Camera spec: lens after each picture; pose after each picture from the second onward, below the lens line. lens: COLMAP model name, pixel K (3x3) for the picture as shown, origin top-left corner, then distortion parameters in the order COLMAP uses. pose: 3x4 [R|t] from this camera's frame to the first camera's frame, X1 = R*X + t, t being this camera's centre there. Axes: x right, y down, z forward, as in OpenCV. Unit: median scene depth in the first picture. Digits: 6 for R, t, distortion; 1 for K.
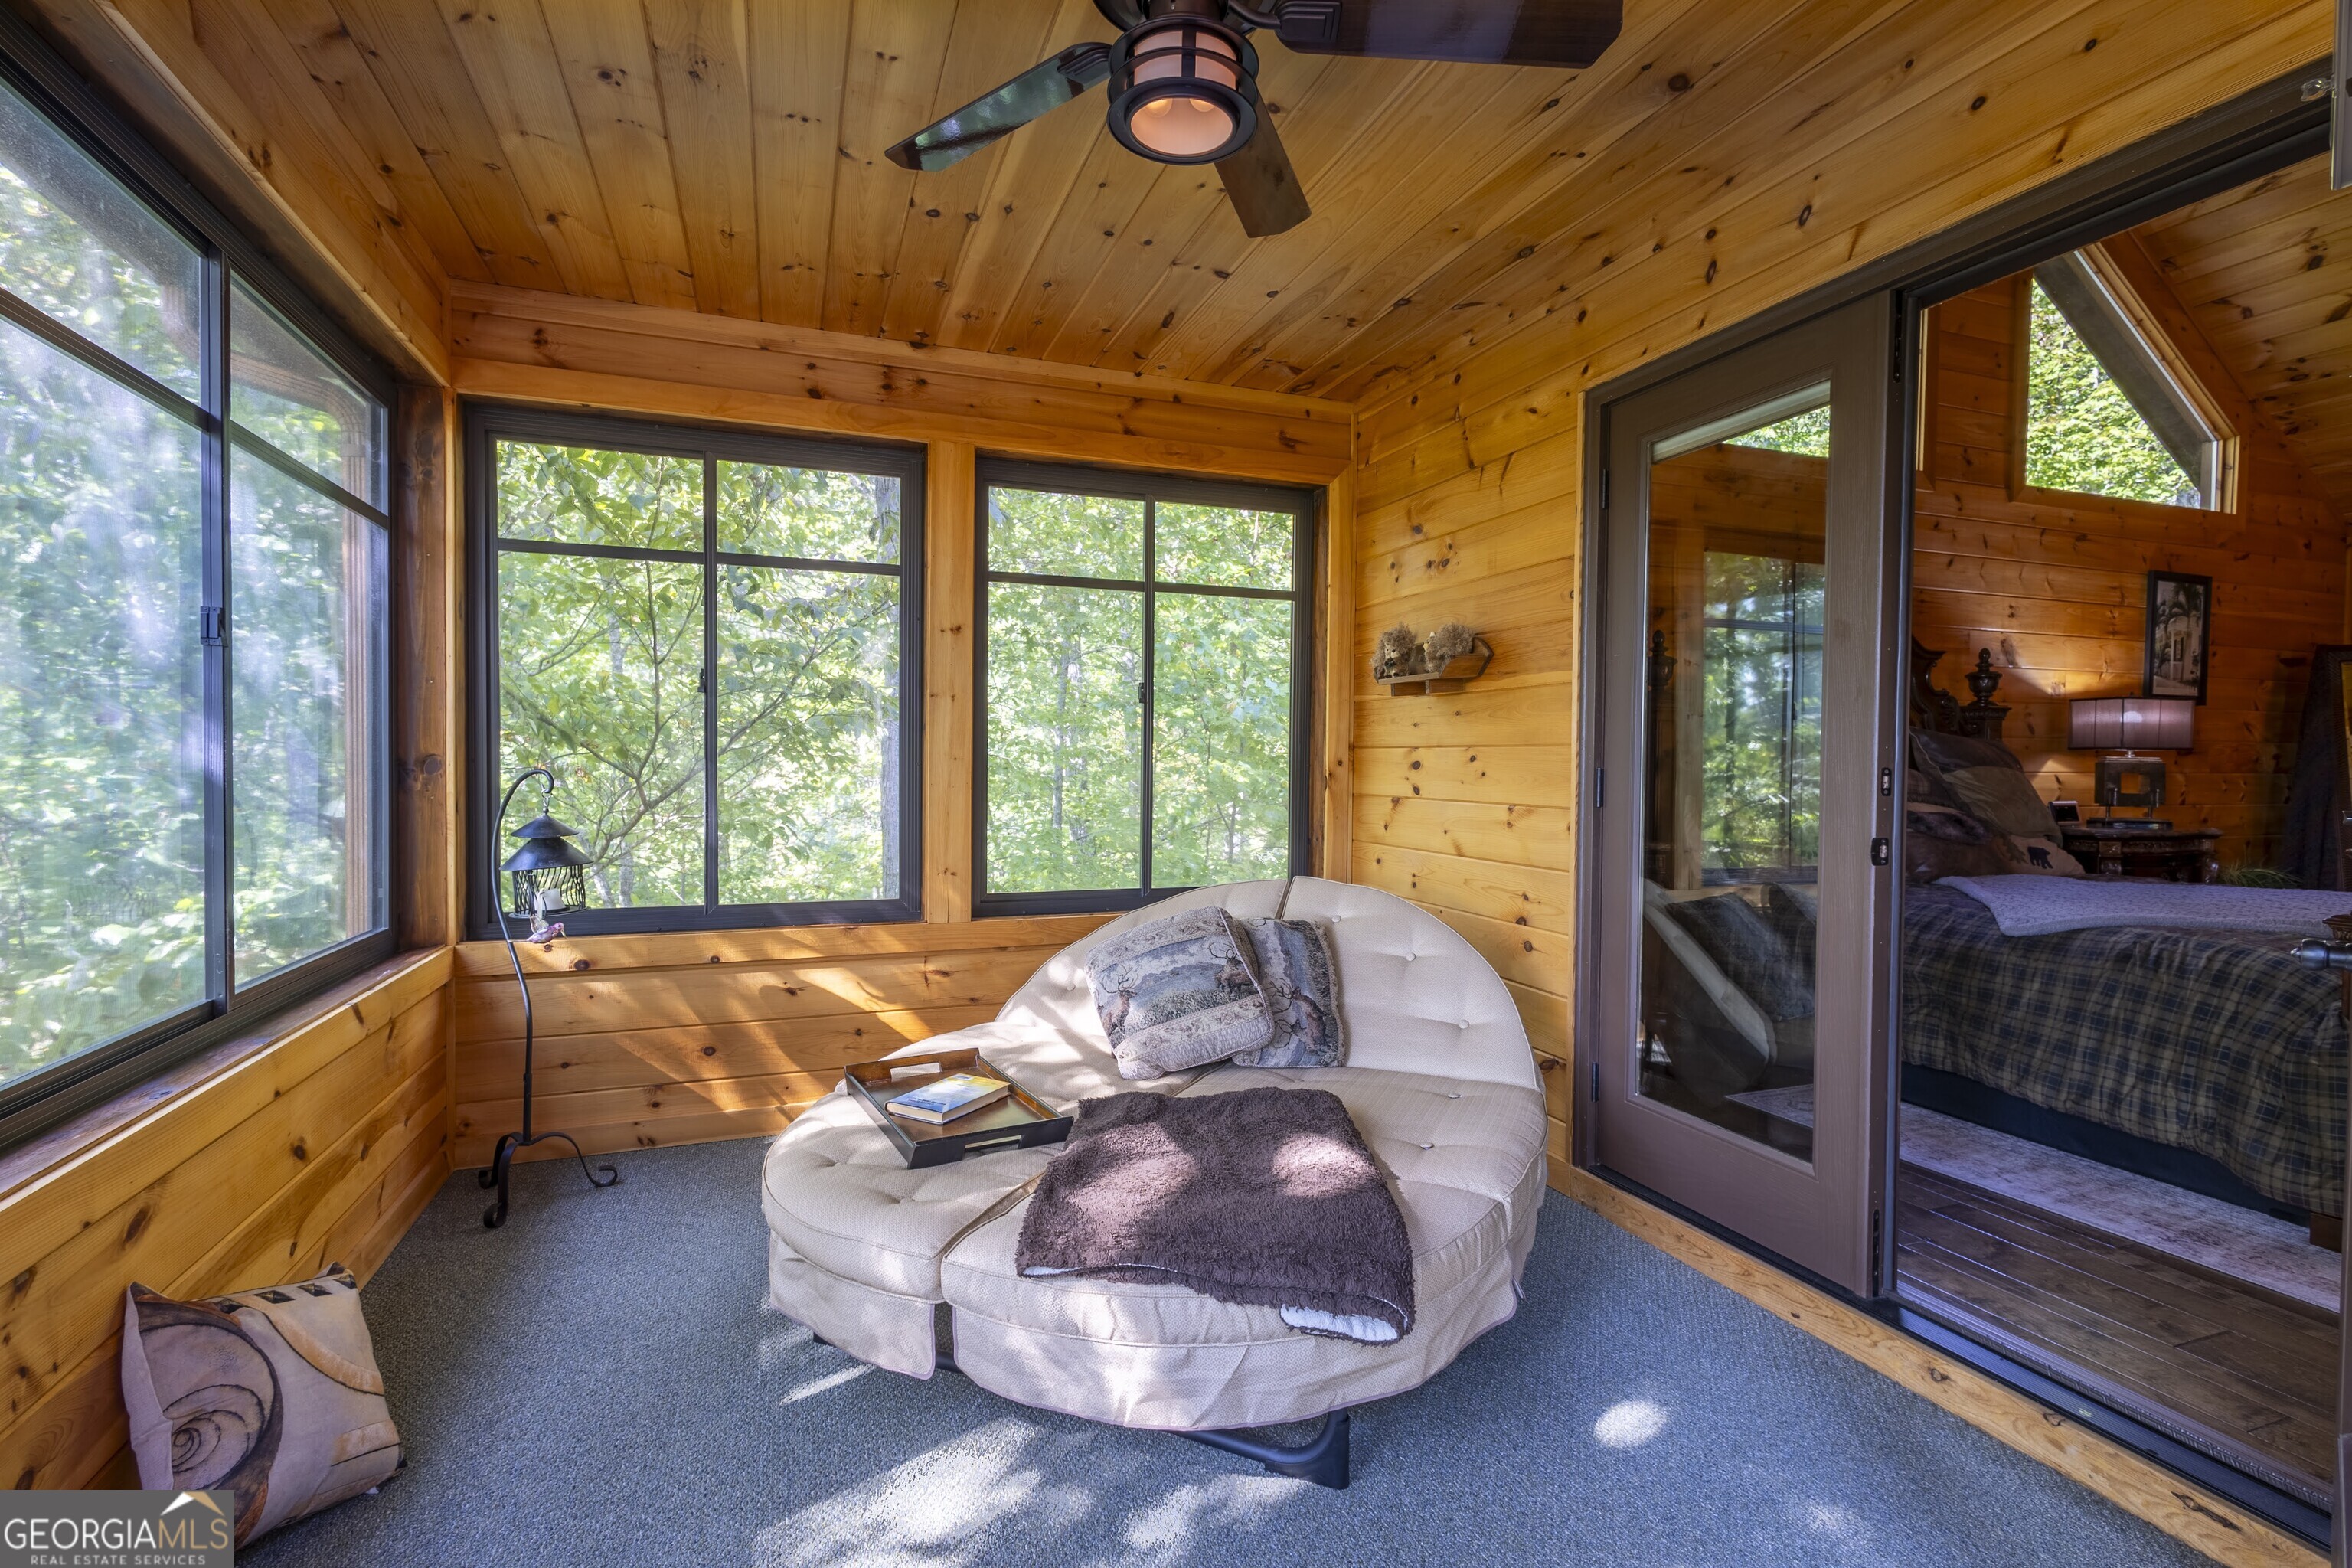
lens RADIAL K [[1086.0, 0, 1179.3], [0, 1086.0, 780.9], [0, 0, 1]] dist [0.005989, -0.002597]
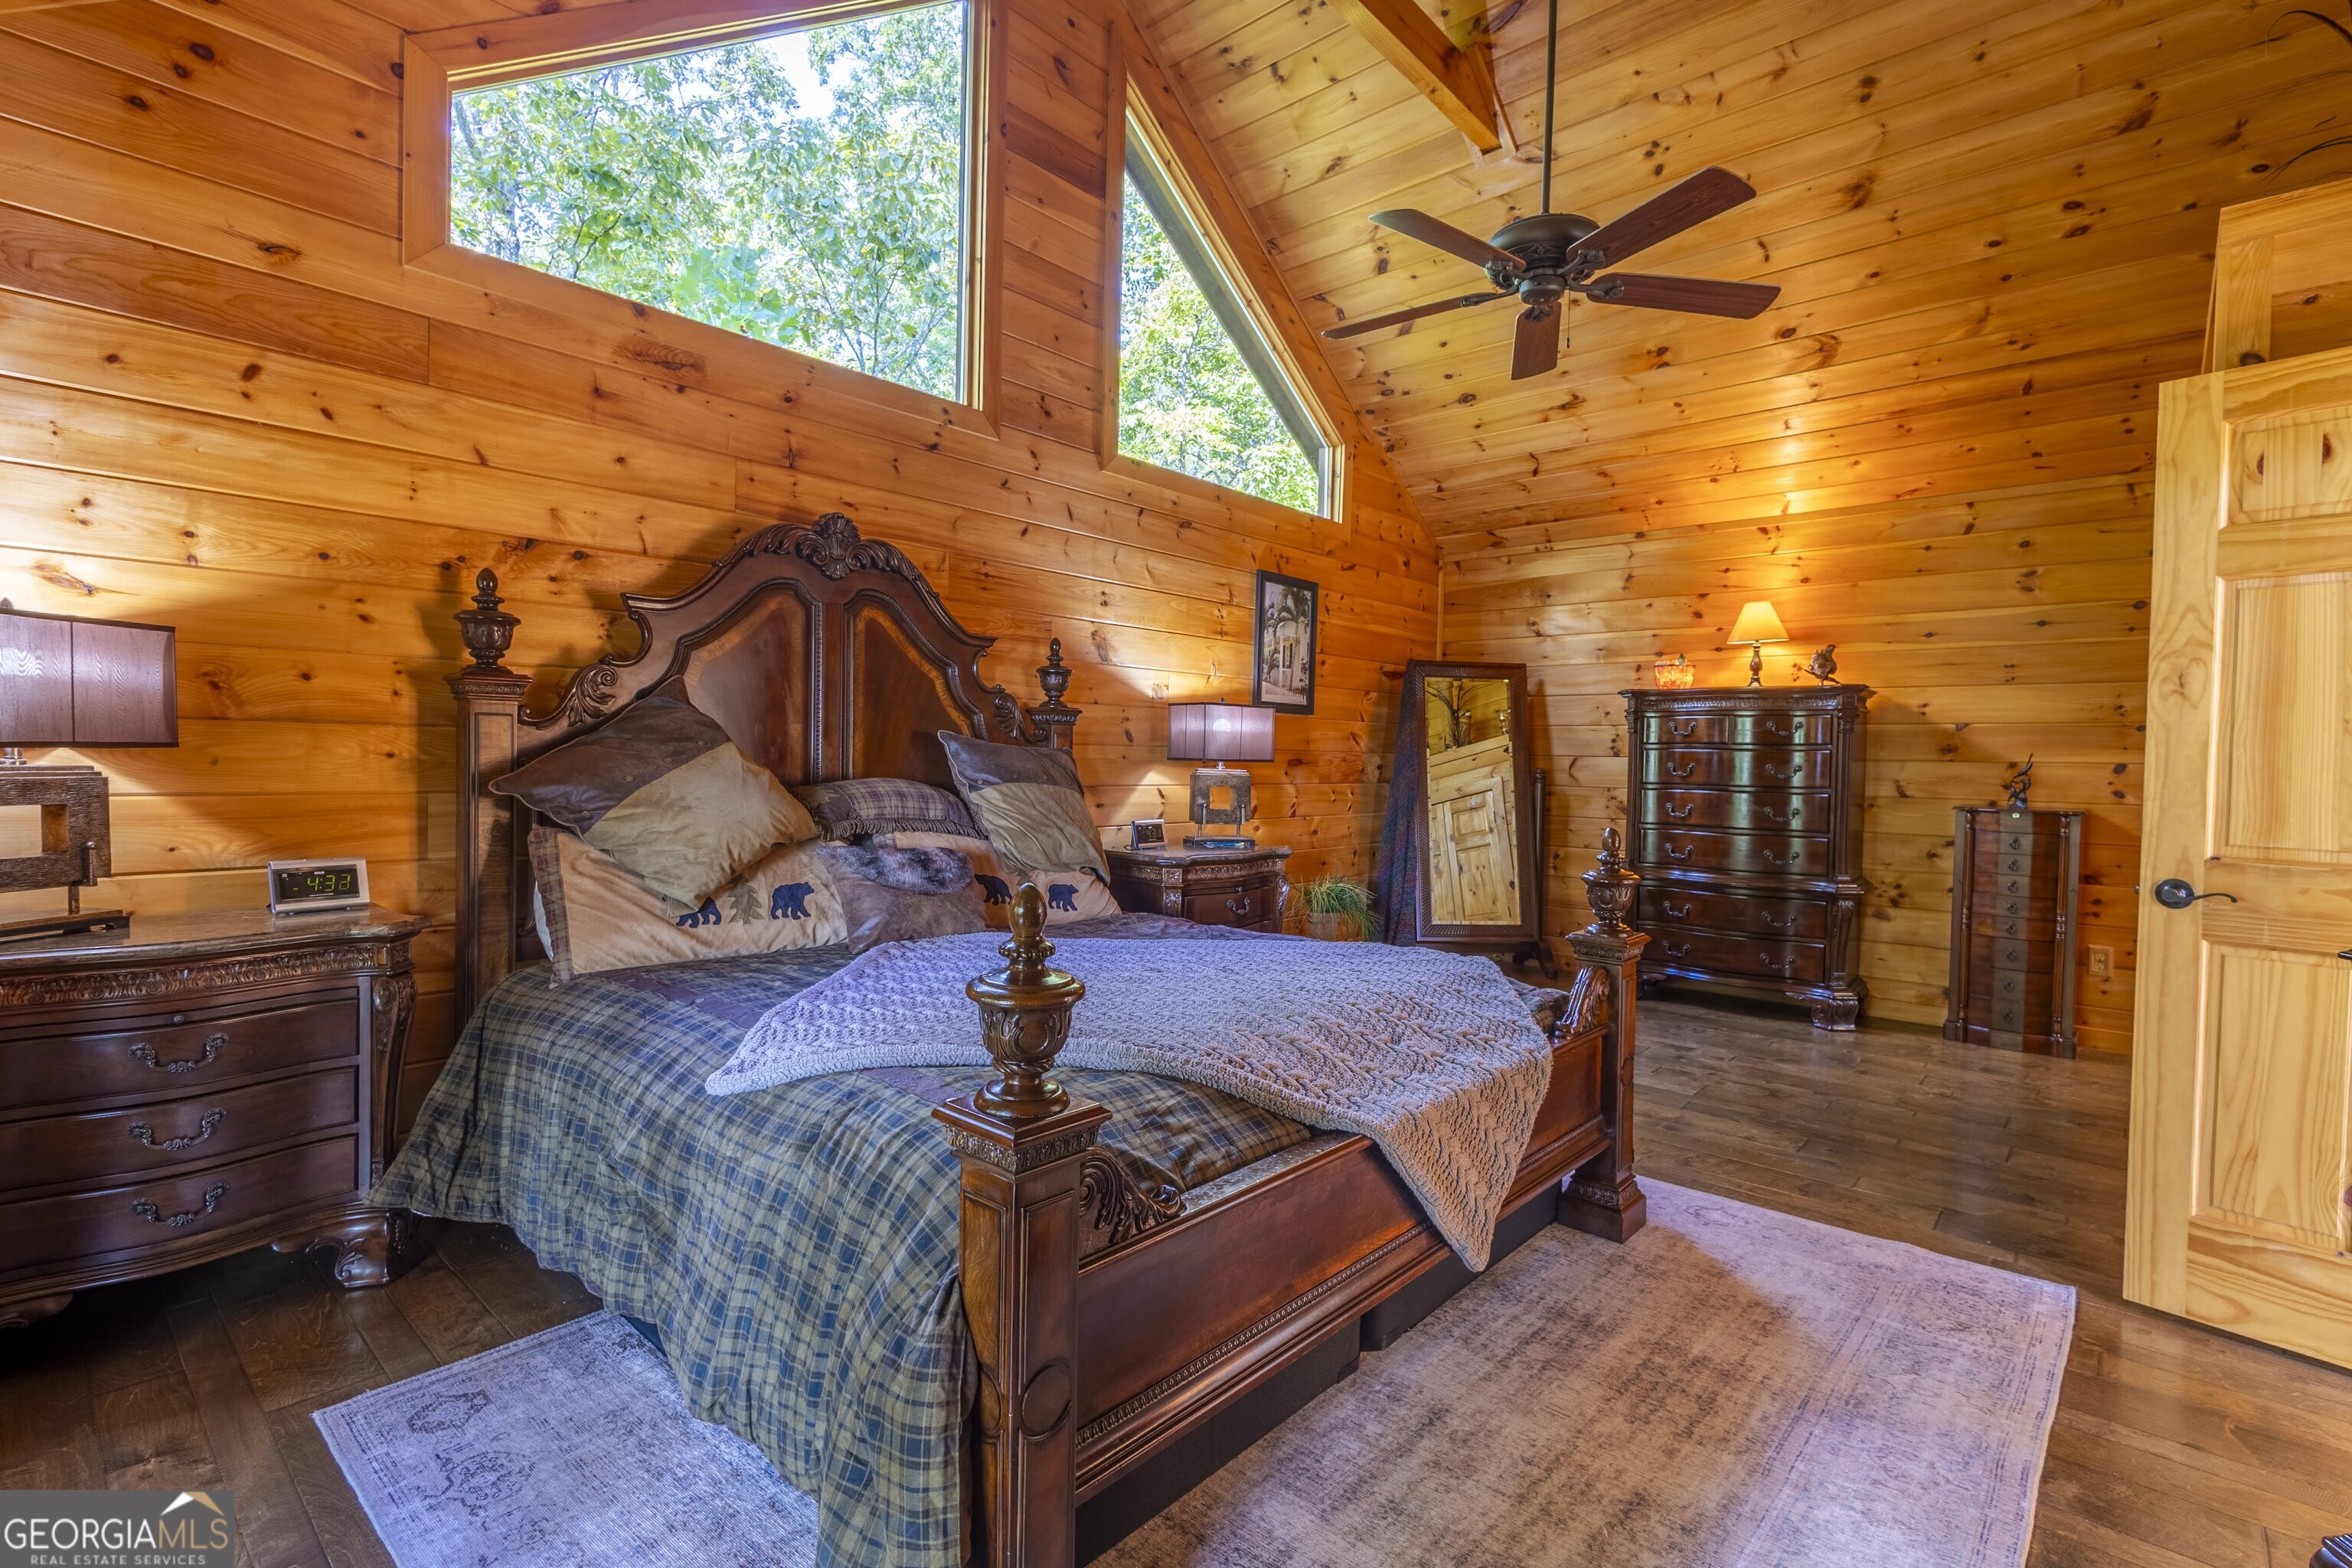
lens RADIAL K [[1086.0, 0, 1173.2], [0, 1086.0, 779.4], [0, 0, 1]] dist [0.005989, -0.002597]
pose [[0.884590, -0.000599, 0.466369, 0.402135], [-0.002405, 0.999980, 0.005844, -0.017974], [-0.466363, -0.006291, 0.884571, 0.209867]]
